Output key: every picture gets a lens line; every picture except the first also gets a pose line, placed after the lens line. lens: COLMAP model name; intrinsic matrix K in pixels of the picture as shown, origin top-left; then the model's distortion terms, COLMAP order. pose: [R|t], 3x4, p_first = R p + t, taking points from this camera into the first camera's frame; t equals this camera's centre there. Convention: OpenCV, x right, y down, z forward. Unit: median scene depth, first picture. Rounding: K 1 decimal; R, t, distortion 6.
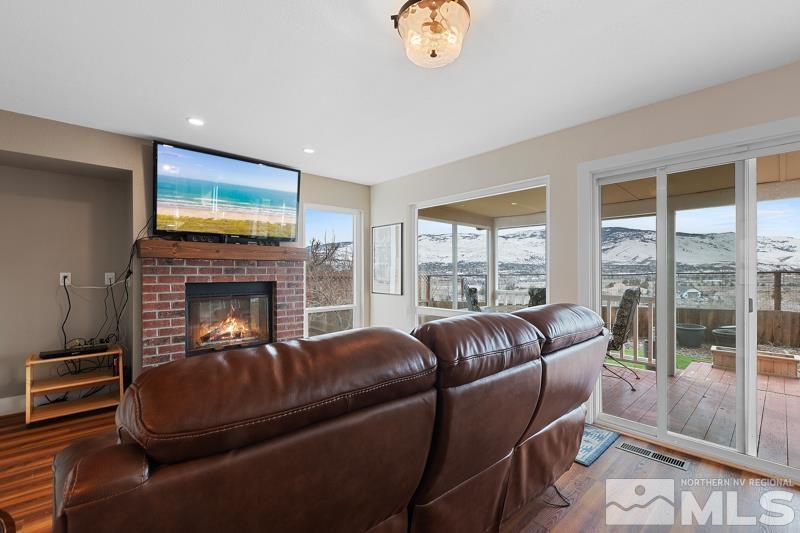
lens RADIAL K [[348.4, 0, 397.8], [0, 348.4, 272.2], [0, 0, 1]] dist [0.001028, -0.000097]
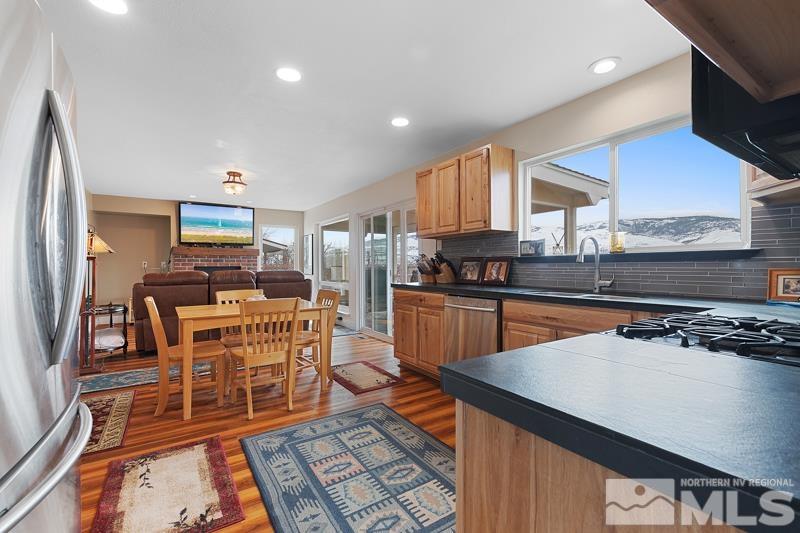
lens RADIAL K [[348.4, 0, 395.1], [0, 348.4, 265.2], [0, 0, 1]] dist [0.001028, -0.000097]
pose [[0.986174, -0.000972, -0.165712, 0.961180], [0.000234, 0.999990, -0.004472, 0.033839], [0.165715, 0.004371, 0.986164, -0.899562]]
